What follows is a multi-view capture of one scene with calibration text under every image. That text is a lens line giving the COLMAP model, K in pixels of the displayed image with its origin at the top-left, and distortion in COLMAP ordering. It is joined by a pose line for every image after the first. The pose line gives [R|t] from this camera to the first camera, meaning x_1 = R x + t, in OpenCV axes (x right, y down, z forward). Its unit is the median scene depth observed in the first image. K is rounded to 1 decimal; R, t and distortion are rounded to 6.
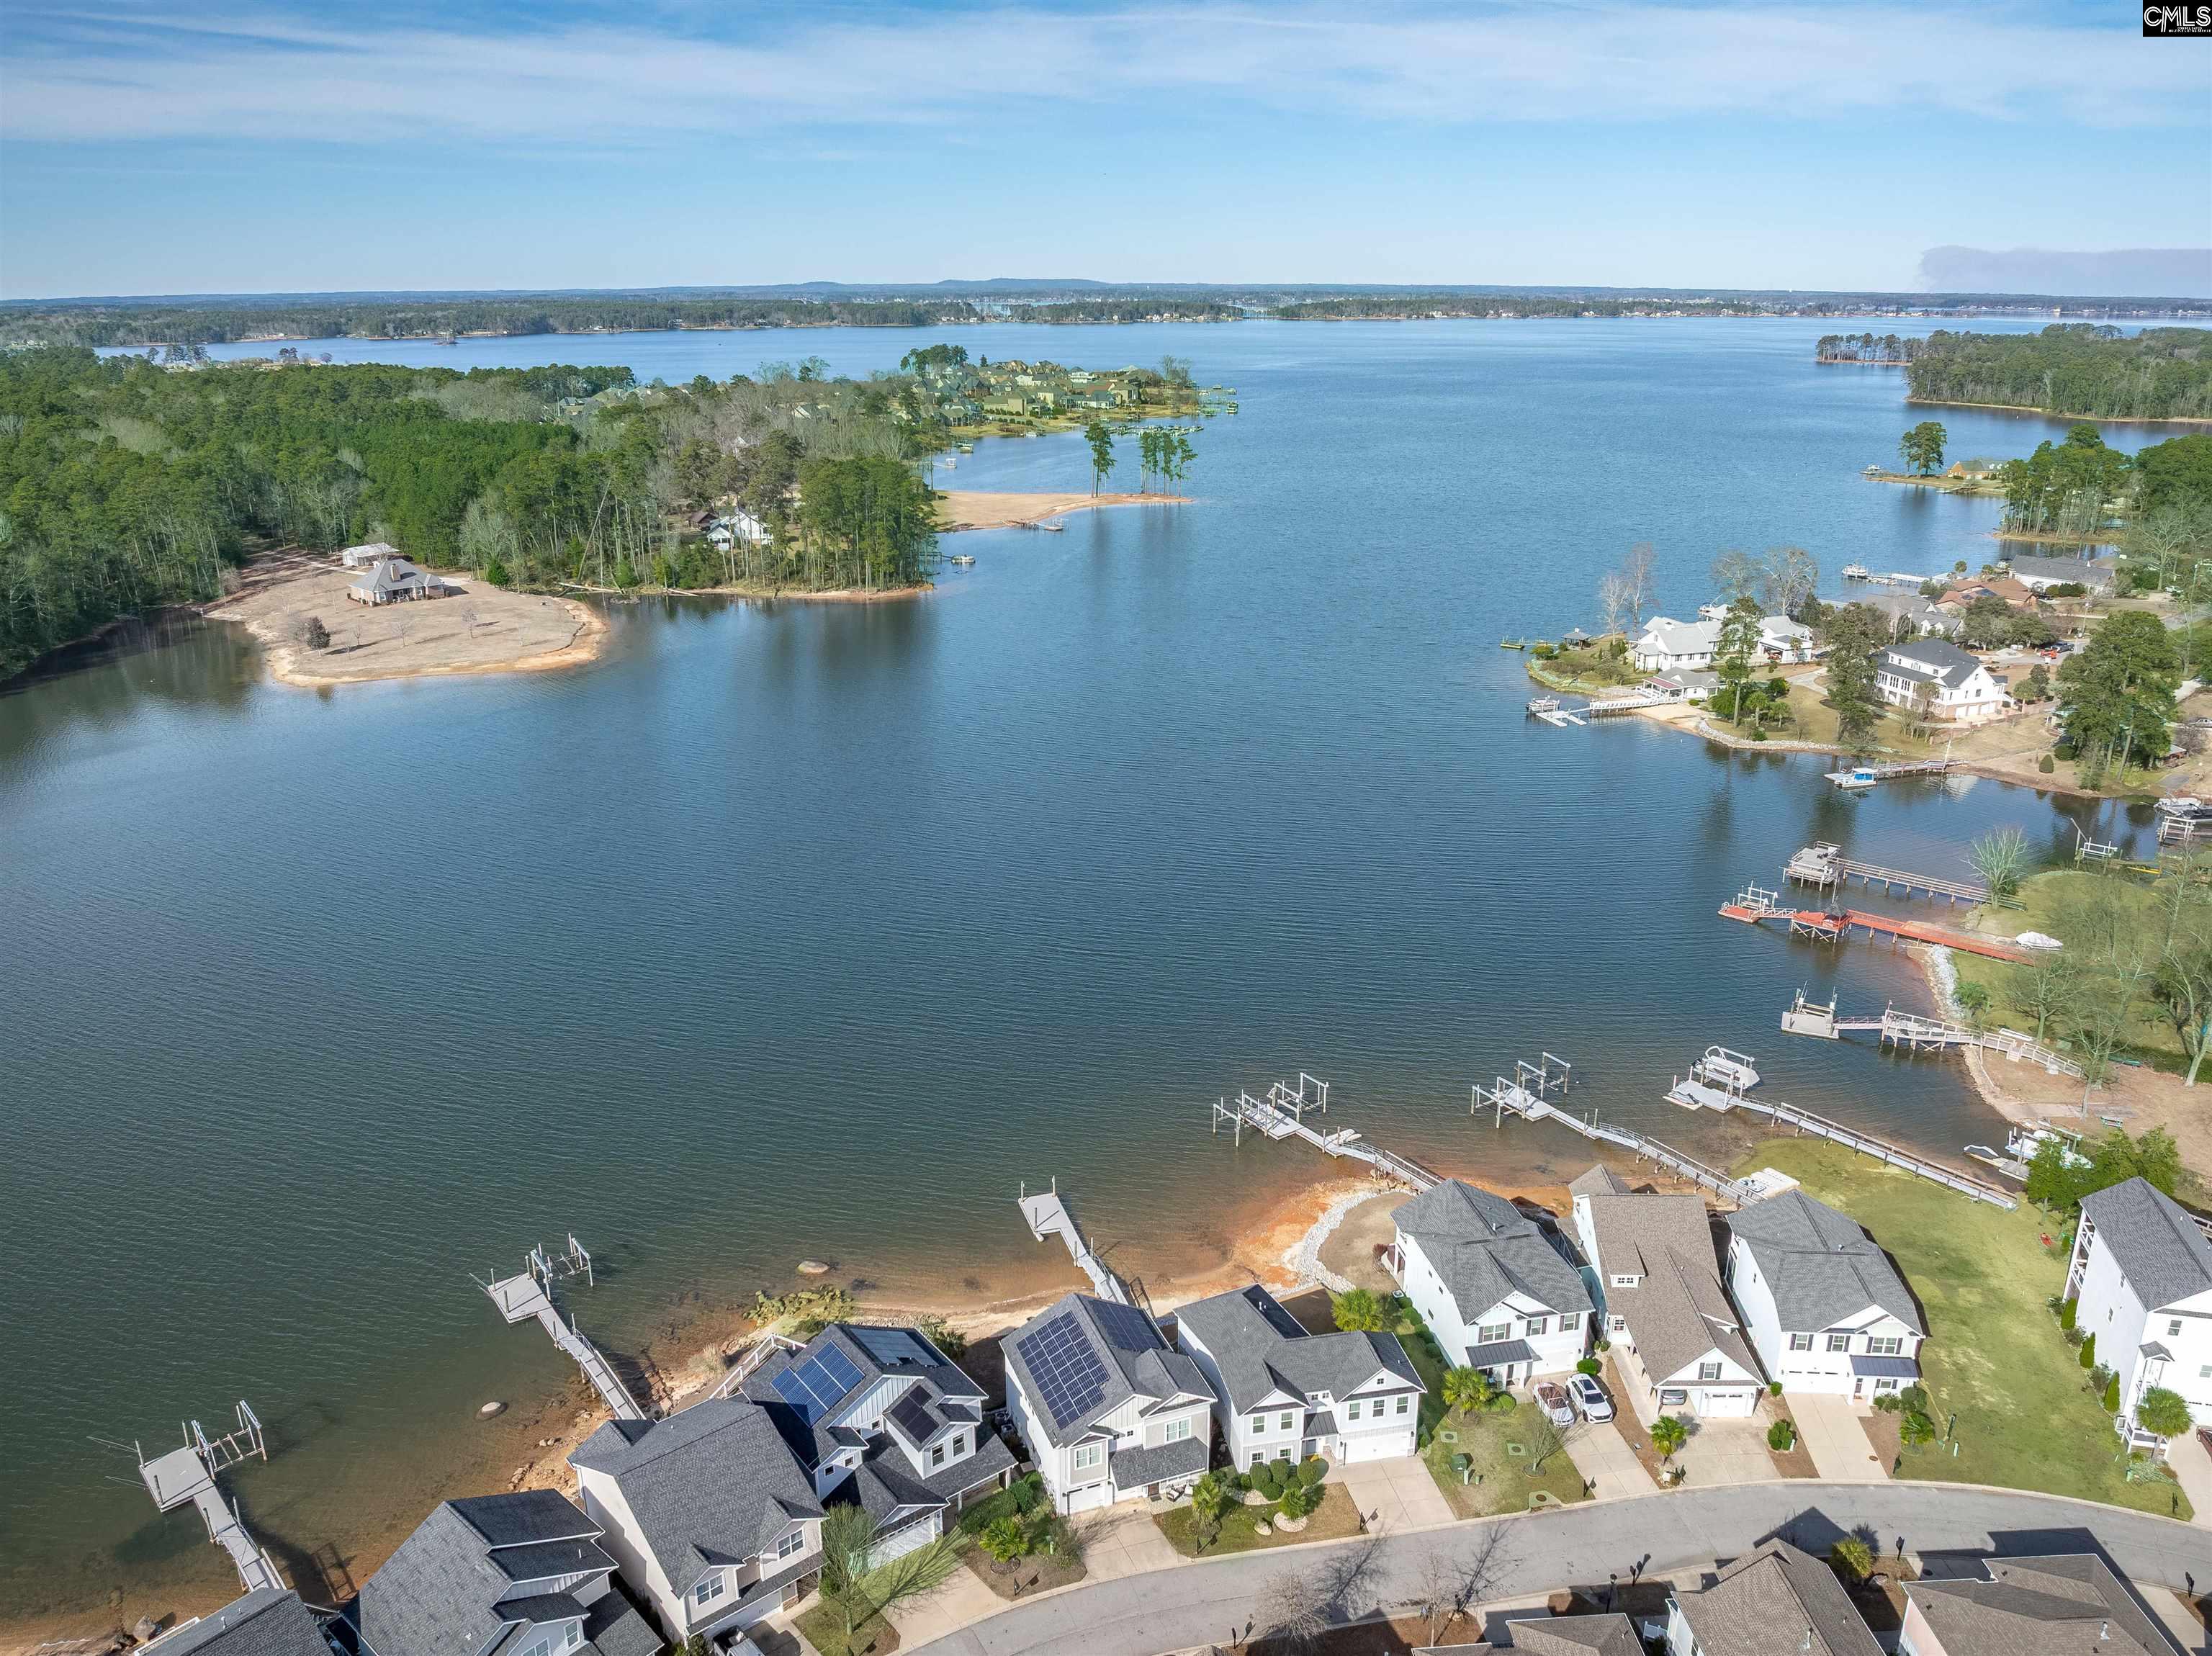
lens RADIAL K [[1645.7, 0, 1106.0], [0, 1645.7, 828.0], [0, 0, 1]] dist [-0.049459, 0.001333]
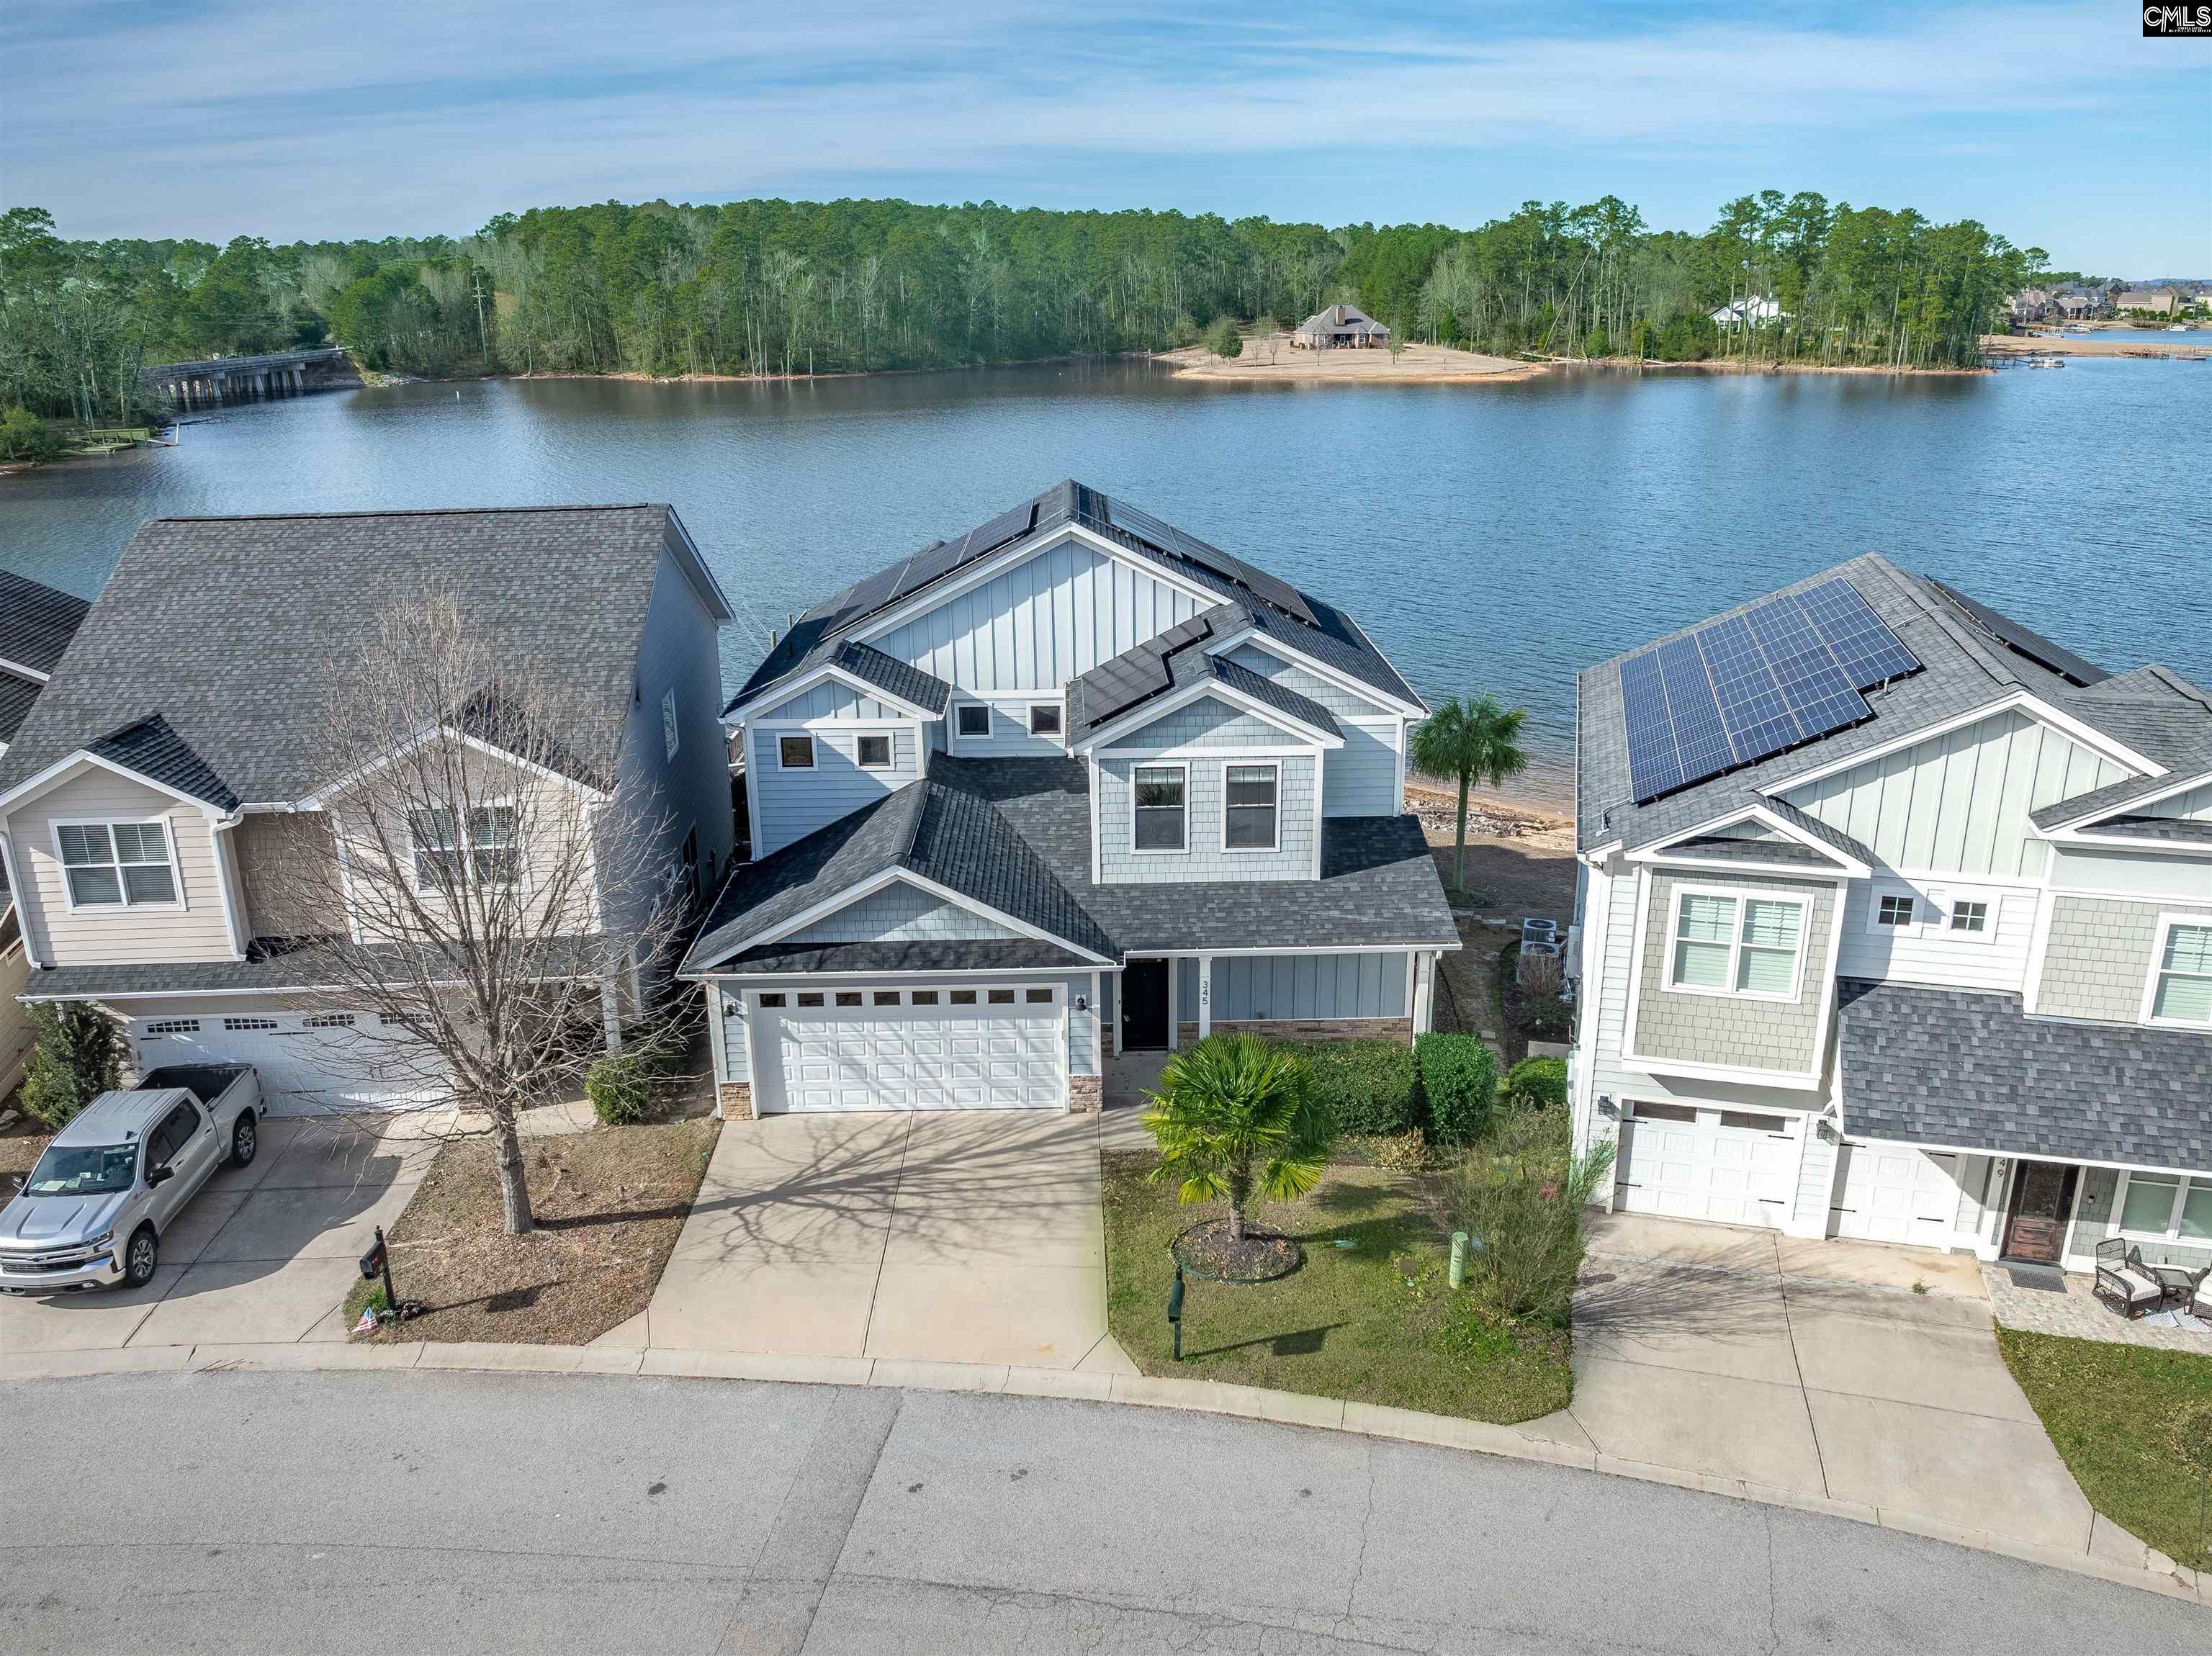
lens RADIAL K [[1645.7, 0, 1106.0], [0, 1645.7, 828.0], [0, 0, 1]] dist [-0.049459, 0.001333]
pose [[0.813528, 0.180894, -0.552674, 0.037025], [-0.179096, 0.982130, 0.057832, 0.354966], [0.553260, 0.051934, 0.831388, 0.735102]]
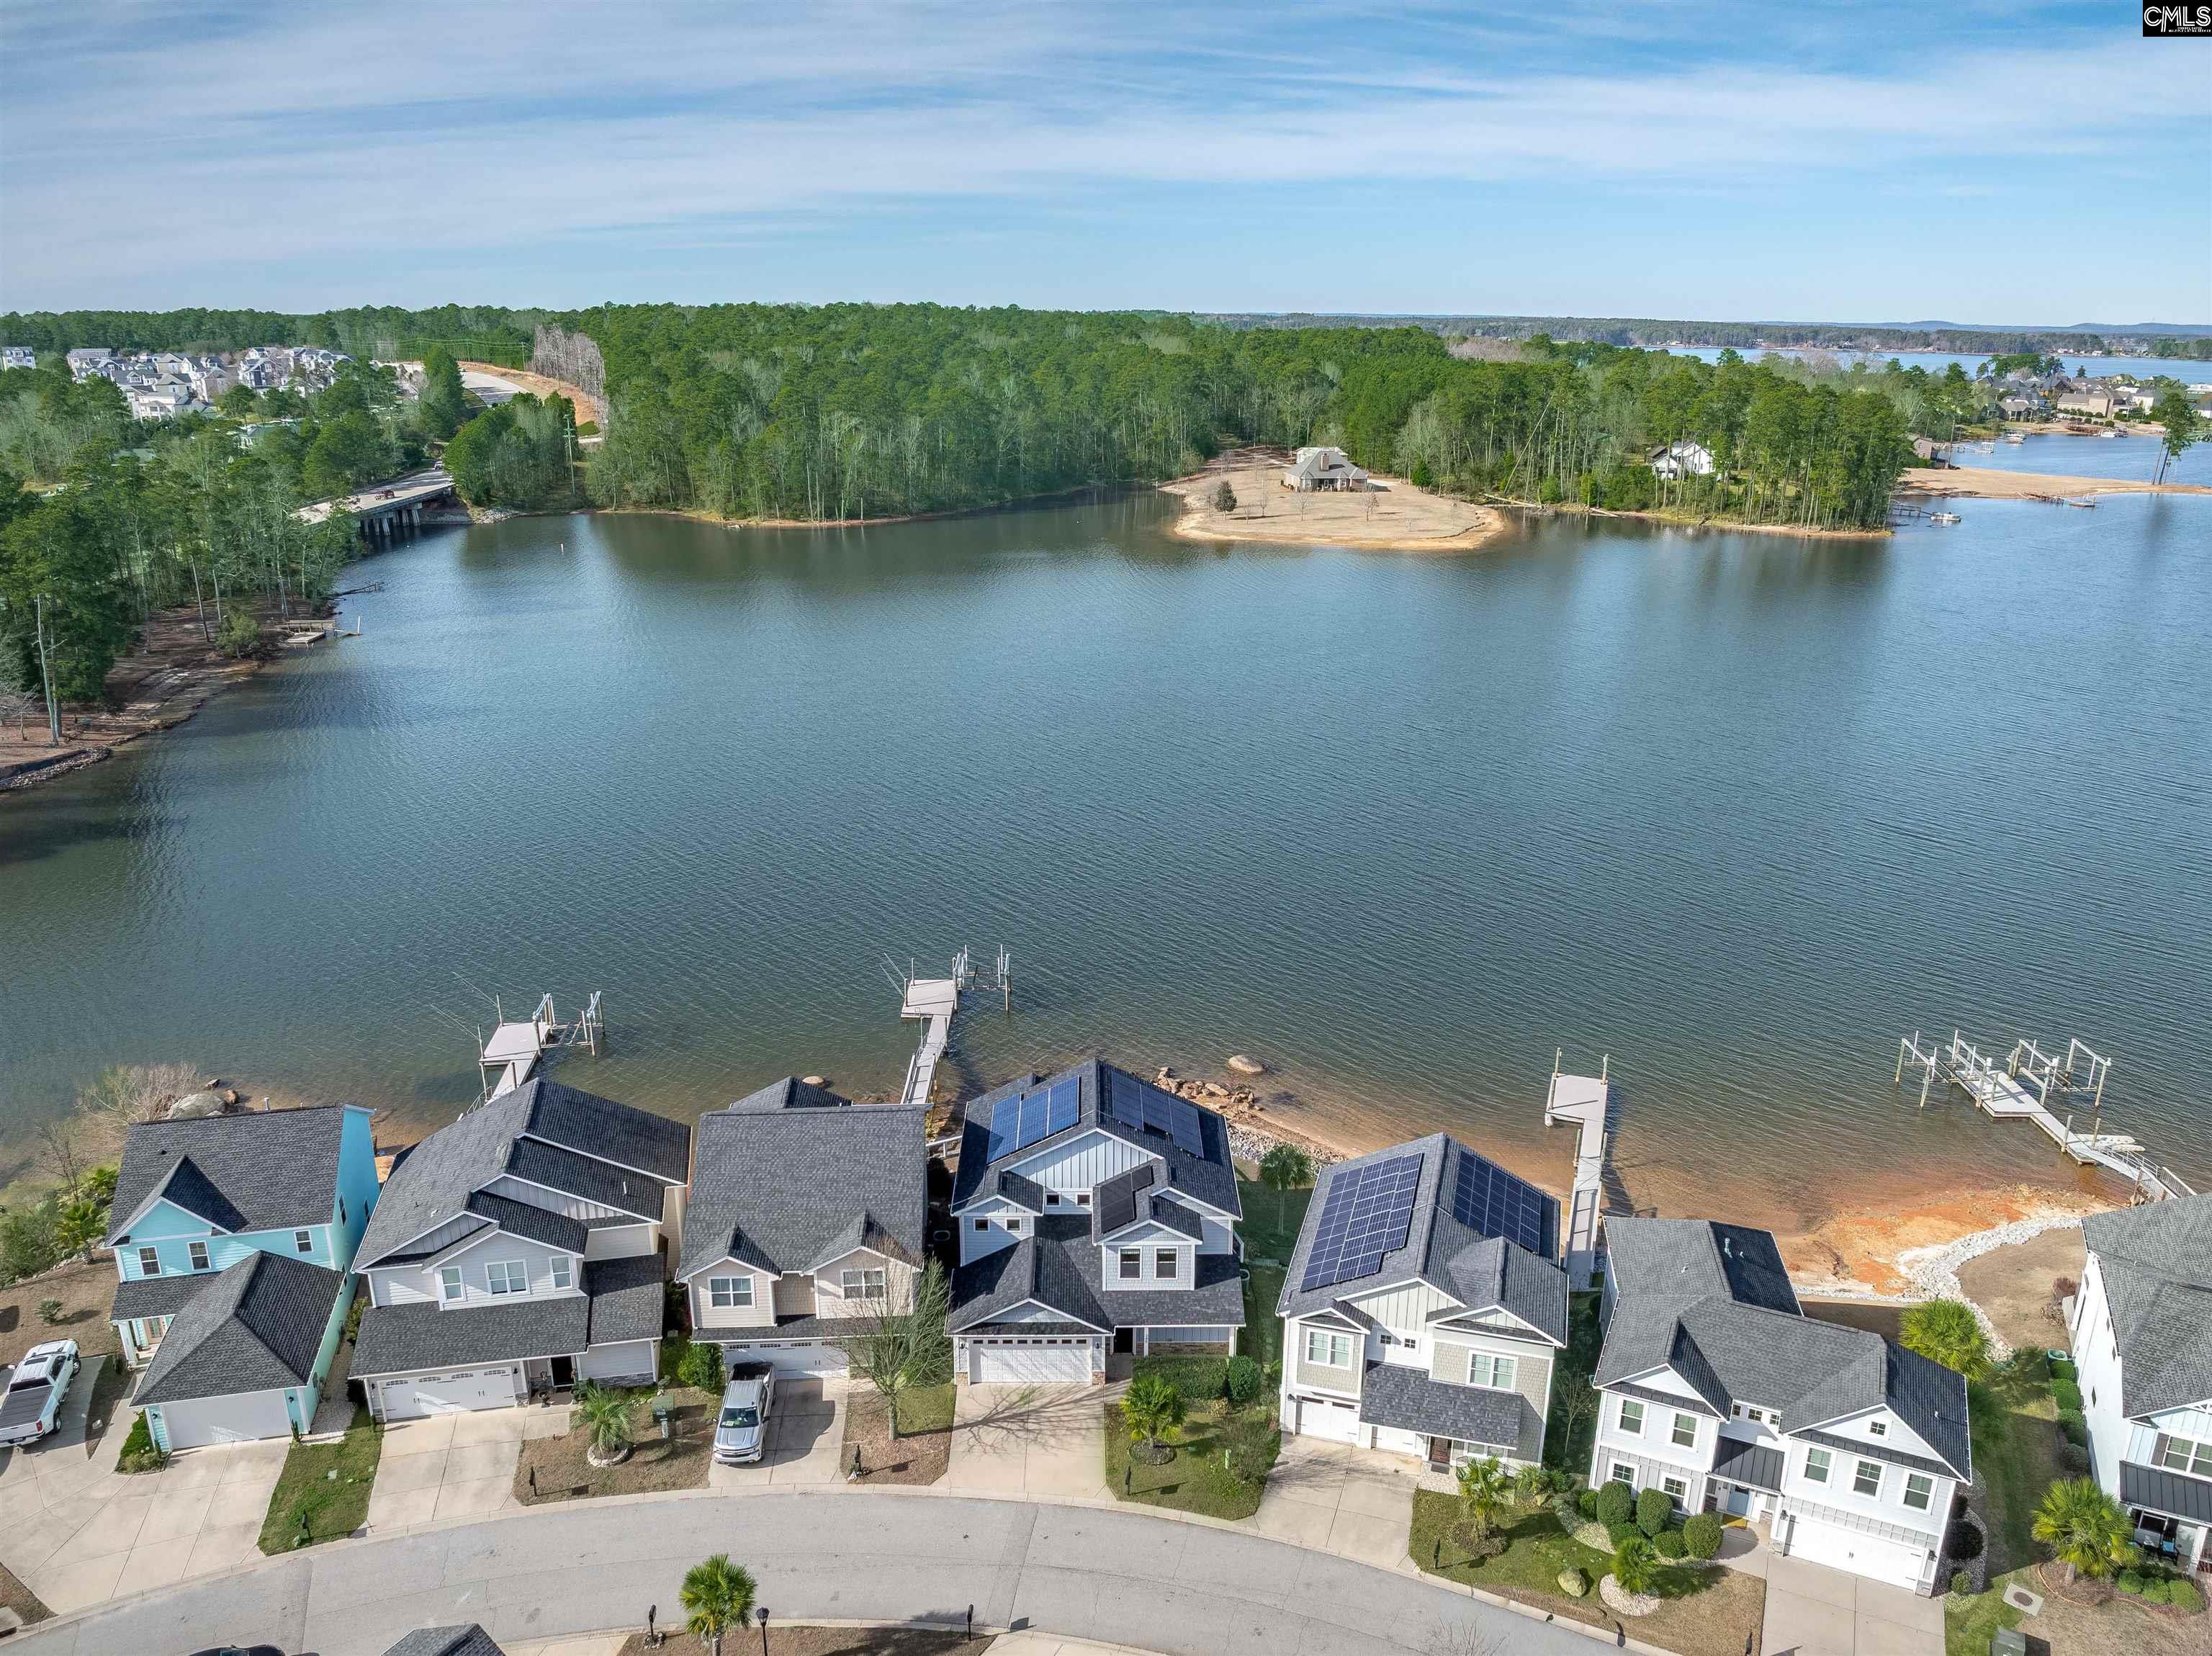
lens RADIAL K [[1601.0, 0, 1106.0], [0, 1601.0, 828.0], [0, 0, 1]] dist [-0.045420, -0.004441]
pose [[0.808475, 0.191321, -0.556565, 0.209918], [-0.196150, 0.979211, 0.051678, 0.167522], [0.554882, 0.067390, 0.829195, 0.416587]]
